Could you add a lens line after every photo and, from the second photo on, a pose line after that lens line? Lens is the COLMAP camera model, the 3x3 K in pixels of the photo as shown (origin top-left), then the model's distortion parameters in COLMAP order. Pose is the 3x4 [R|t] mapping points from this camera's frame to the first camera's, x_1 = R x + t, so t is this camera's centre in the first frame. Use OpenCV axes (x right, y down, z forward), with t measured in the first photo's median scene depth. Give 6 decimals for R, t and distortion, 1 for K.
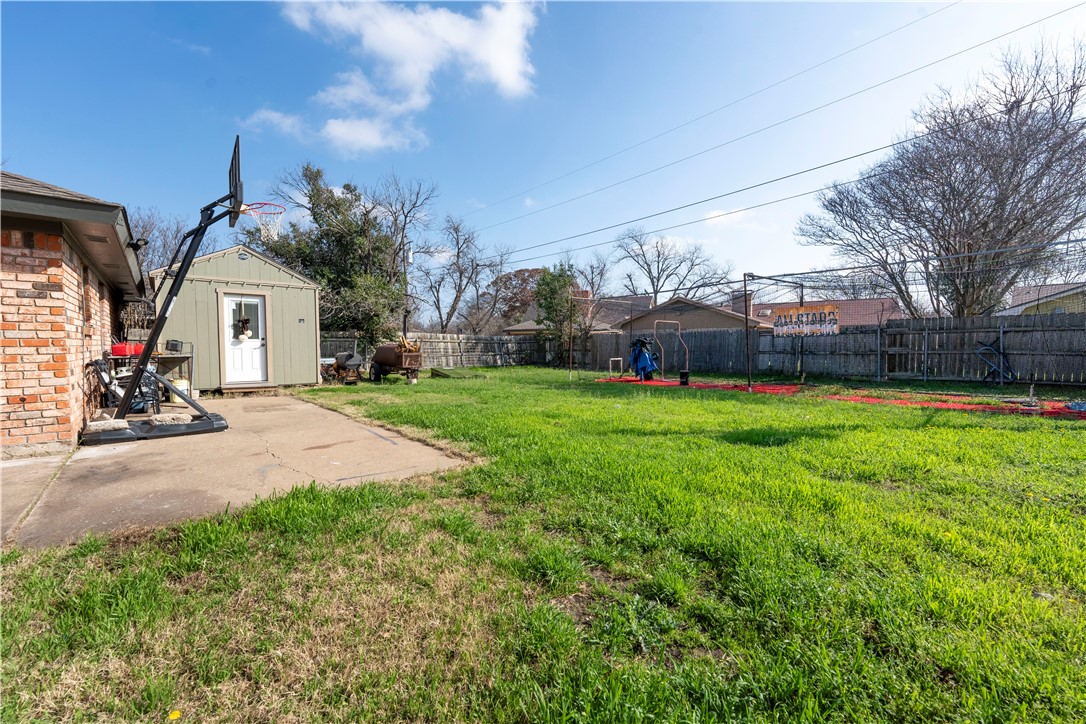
lens RADIAL K [[438.5, 0, 543.0], [0, 438.5, 362.0], [0, 0, 1]] dist [0.000937, 0.000145]
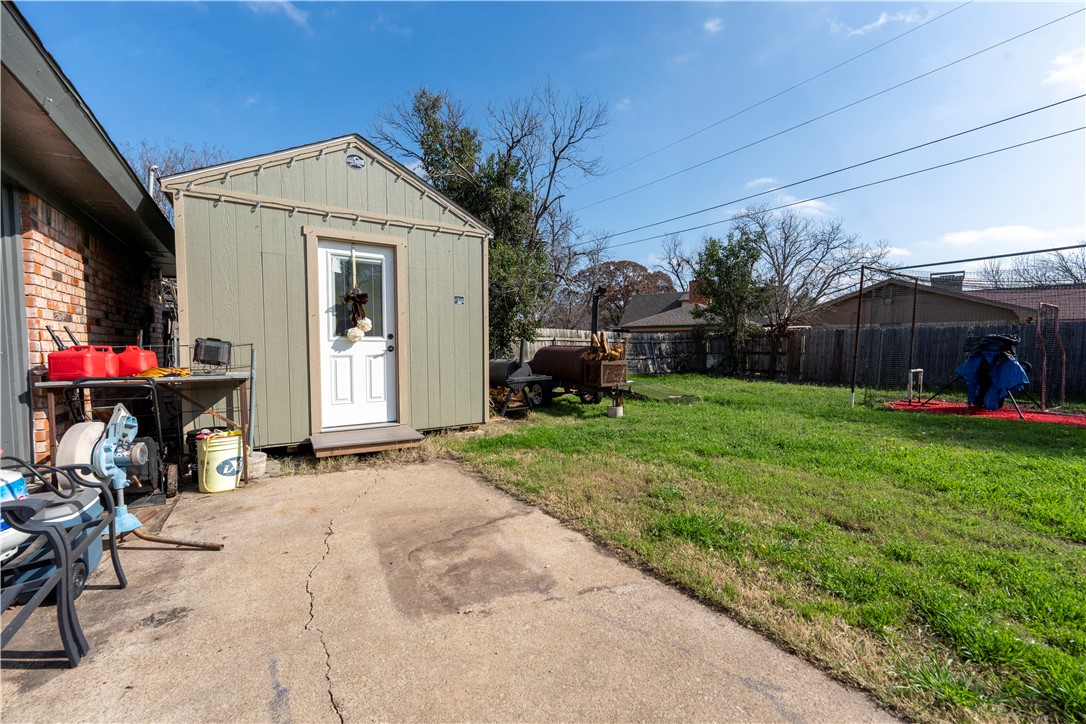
lens RADIAL K [[438.5, 0, 543.0], [0, 438.5, 362.0], [0, 0, 1]] dist [0.000937, 0.000145]
pose [[0.990326, 0.006183, -0.138625, -0.403951], [-0.005867, 0.999979, 0.002684, -0.026529], [0.138639, -0.001845, 0.990341, 0.542635]]
